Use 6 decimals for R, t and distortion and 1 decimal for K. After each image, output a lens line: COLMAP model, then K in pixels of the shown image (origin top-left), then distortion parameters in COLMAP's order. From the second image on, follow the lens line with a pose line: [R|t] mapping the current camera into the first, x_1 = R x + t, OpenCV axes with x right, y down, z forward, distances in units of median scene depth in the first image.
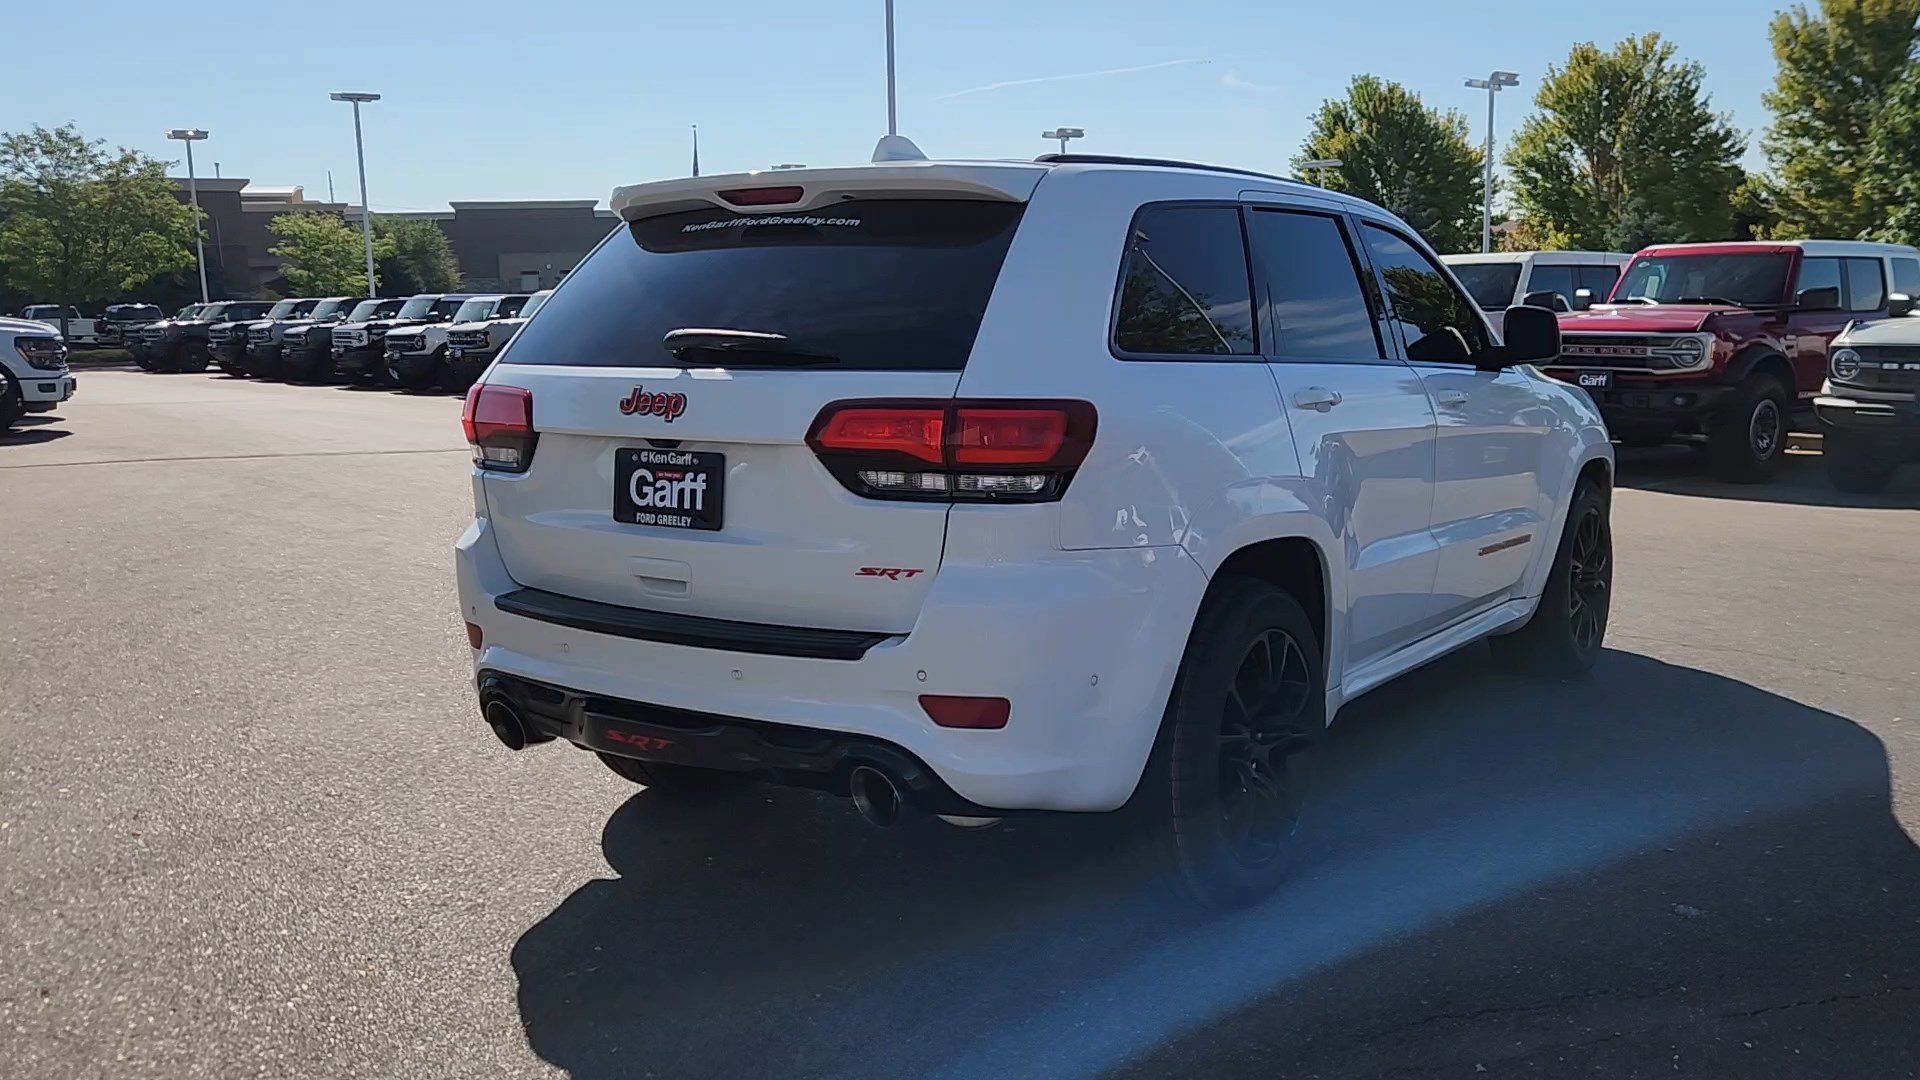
lens RADIAL K [[1627.6, 0, 953.4], [0, 1627.6, 532.5], [0, 0, 1]] dist [0.036603, -0.030924]
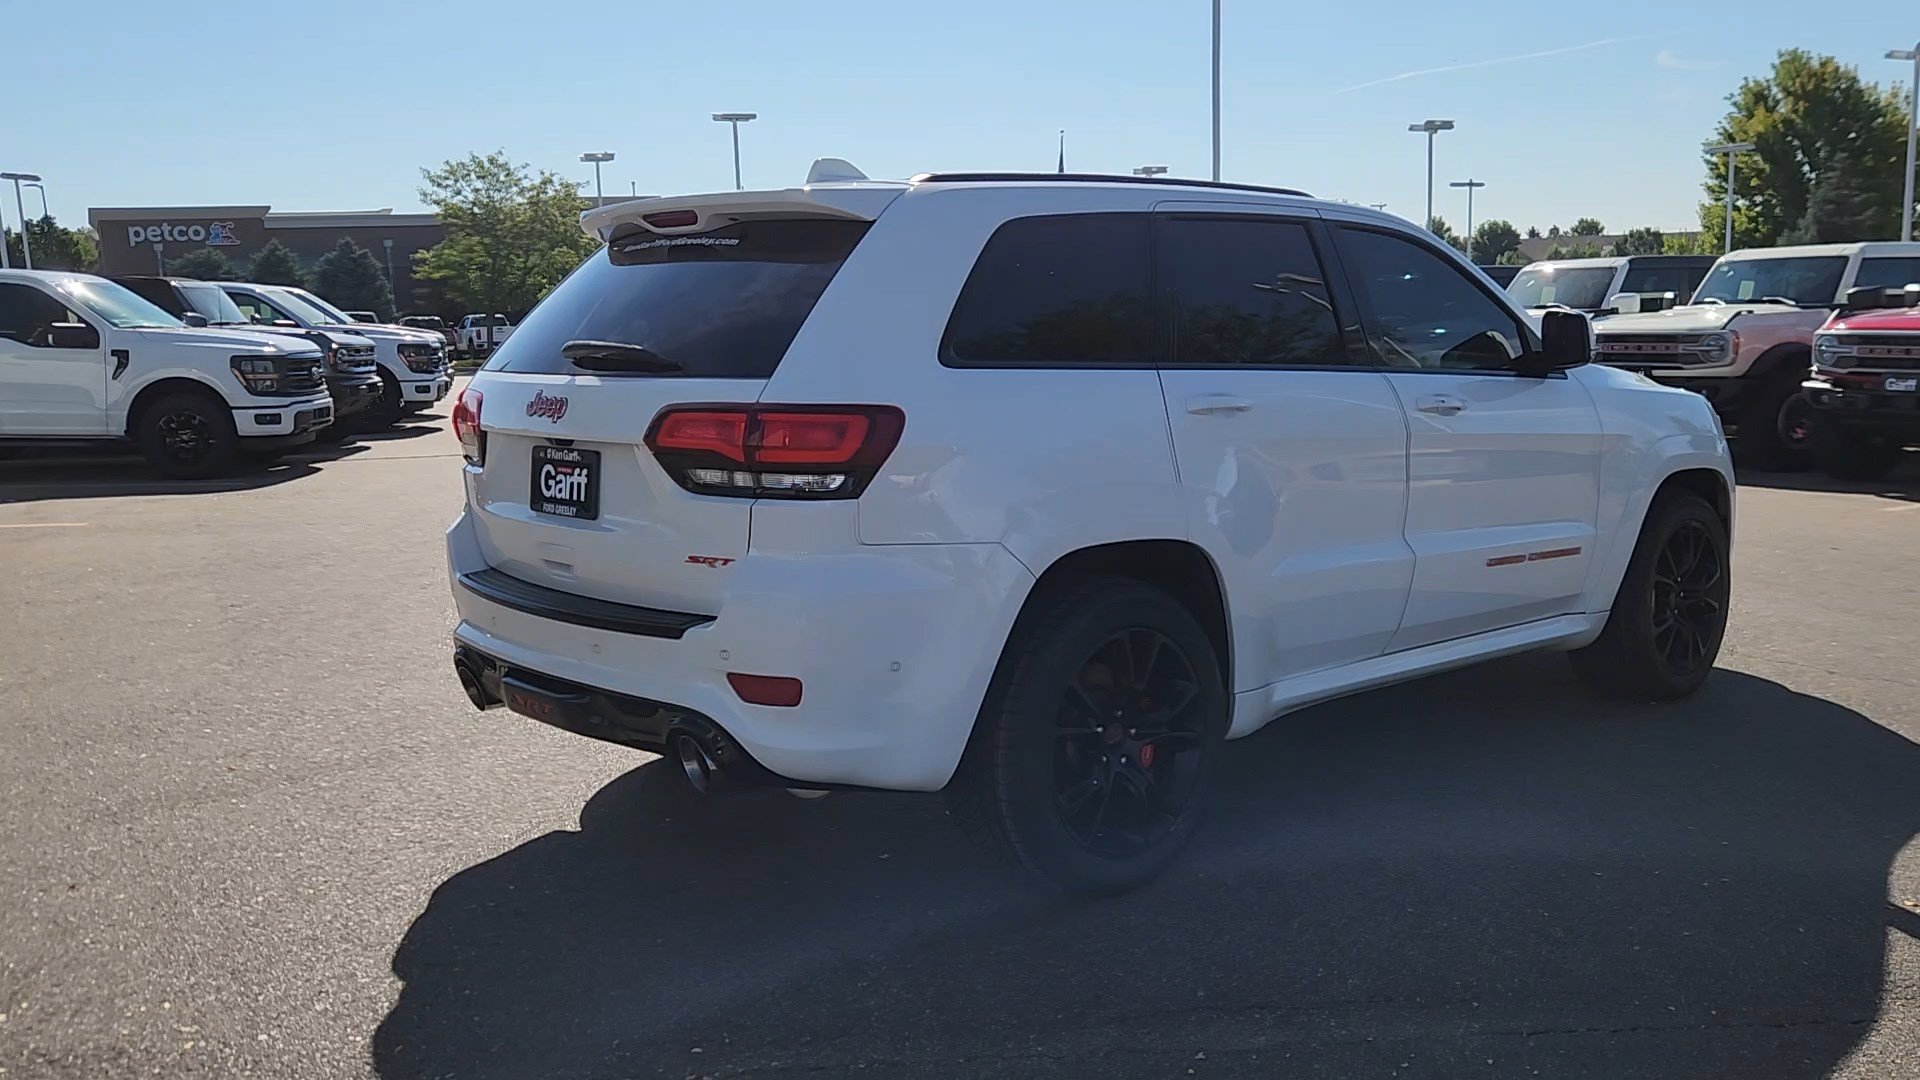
lens RADIAL K [[1627.6, 0, 949.9], [0, 1627.6, 532.8], [0, 0, 1]] dist [0.036603, -0.030924]
pose [[0.972050, 0.023284, -0.233615, 0.216518], [-0.023495, 0.999722, 0.001880, -0.000143], [0.233594, 0.003662, 0.972327, -0.020177]]
